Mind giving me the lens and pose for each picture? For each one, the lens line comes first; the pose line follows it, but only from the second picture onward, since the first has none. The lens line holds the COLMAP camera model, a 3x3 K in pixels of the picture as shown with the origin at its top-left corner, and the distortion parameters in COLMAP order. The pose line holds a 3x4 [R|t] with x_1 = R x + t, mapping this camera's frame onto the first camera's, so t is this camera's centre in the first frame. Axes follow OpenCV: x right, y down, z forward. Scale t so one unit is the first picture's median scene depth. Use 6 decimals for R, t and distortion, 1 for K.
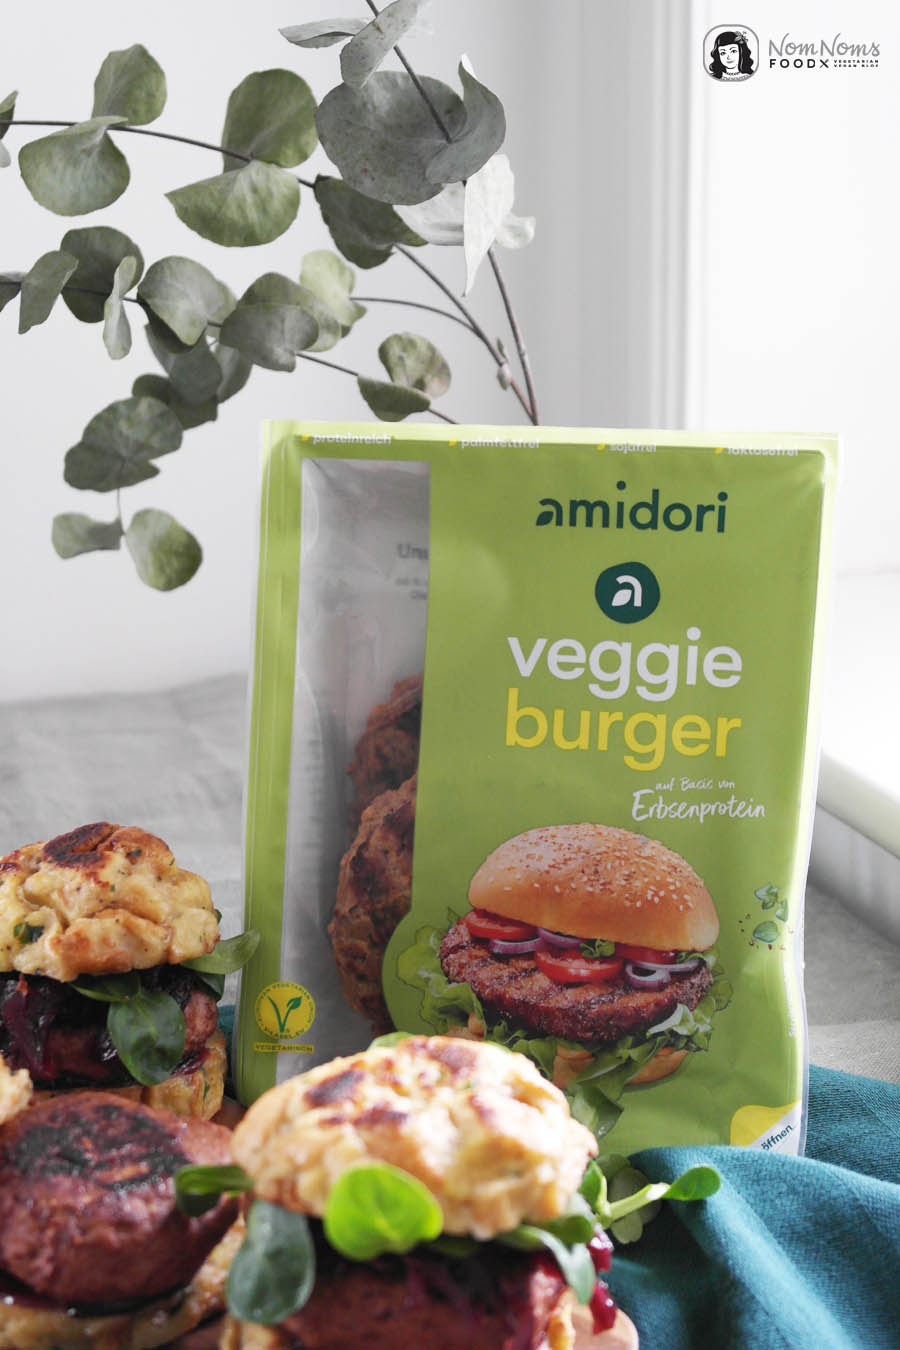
lens RADIAL K [[2299.6, 0, 450.0], [0, 2299.6, 675.0], [0, 0, 1]] dist [-0.003339, 0.146982]
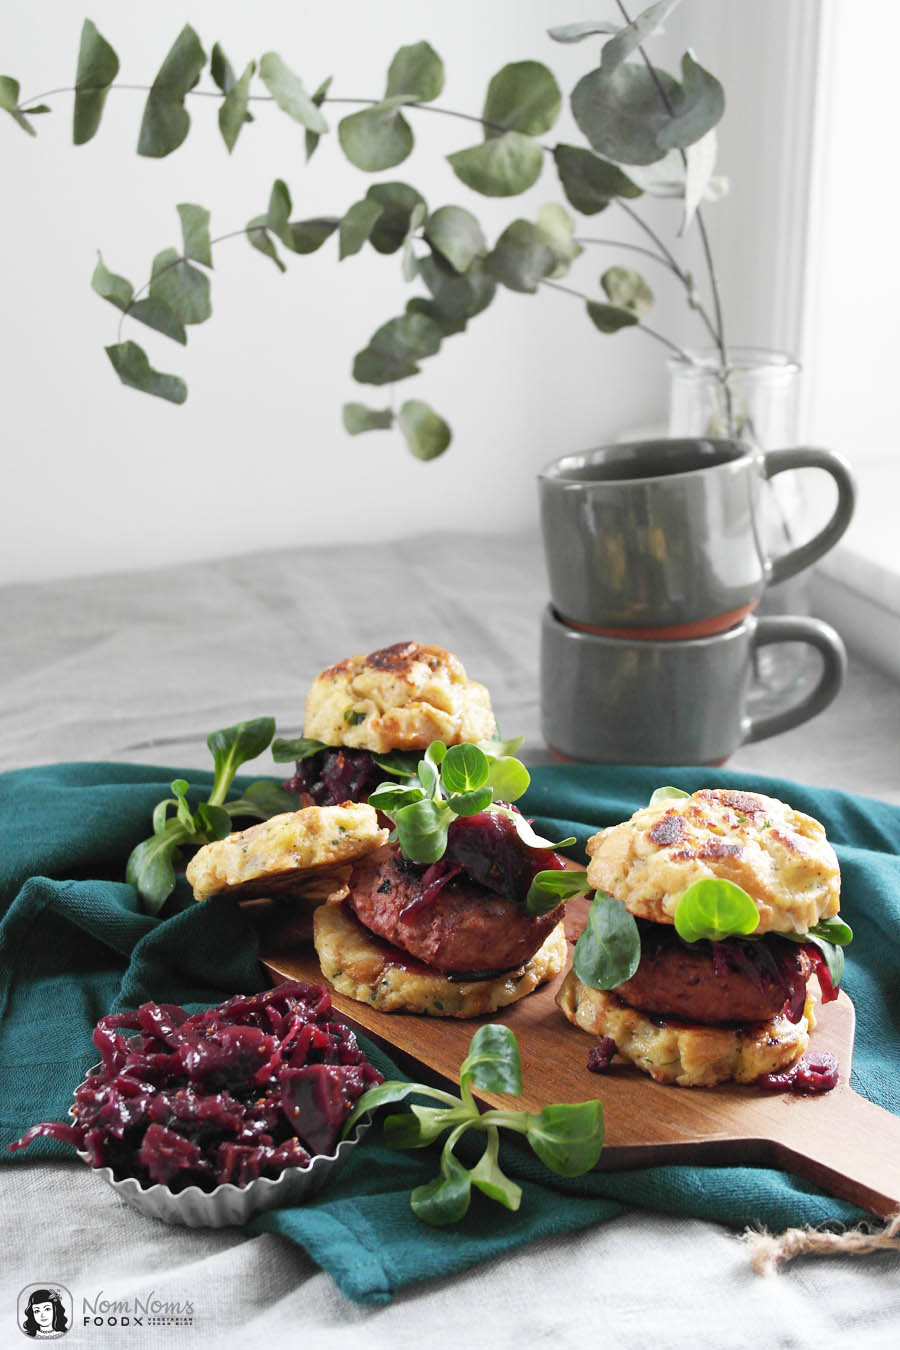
lens RADIAL K [[1759.0, 0, 450.0], [0, 1759.0, 675.0], [0, 0, 1]] dist [0.000731, 0.064408]
pose [[0.999791, 0.011788, -0.016687, -0.123684], [-0.010505, 0.997128, 0.074997, 0.013518], [0.017523, -0.074806, 0.997044, -0.031635]]
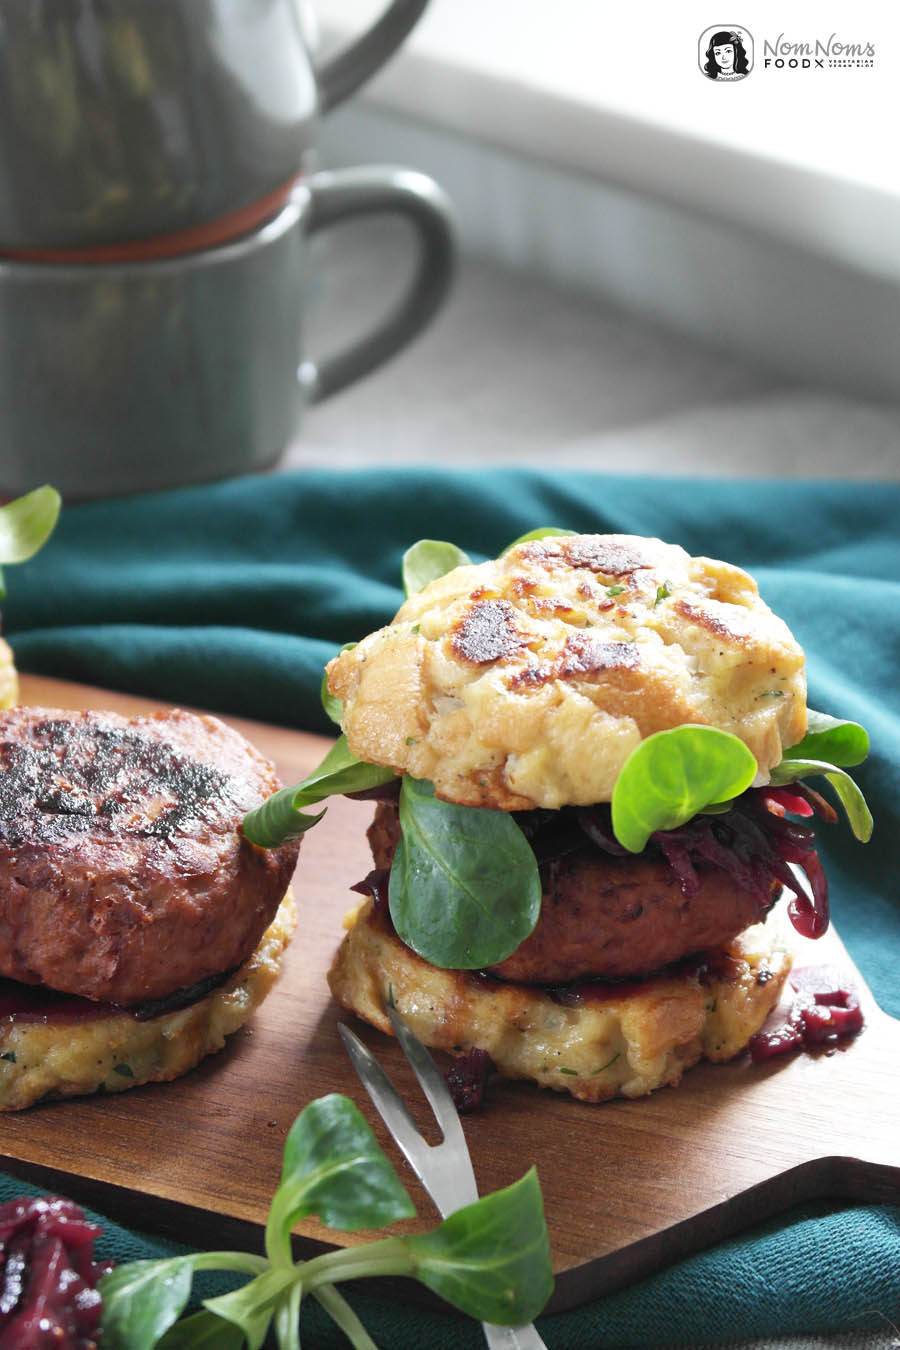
lens RADIAL K [[2751.4, 0, 484.7], [0, 2751.4, 530.9], [0, 0, 1]] dist [0.027977, 0.047054]
pose [[0.903205, -0.195715, 0.381989, -0.301596], [0.115531, 0.967997, 0.222790, -0.036074], [-0.413367, -0.157093, 0.896911, 0.183345]]
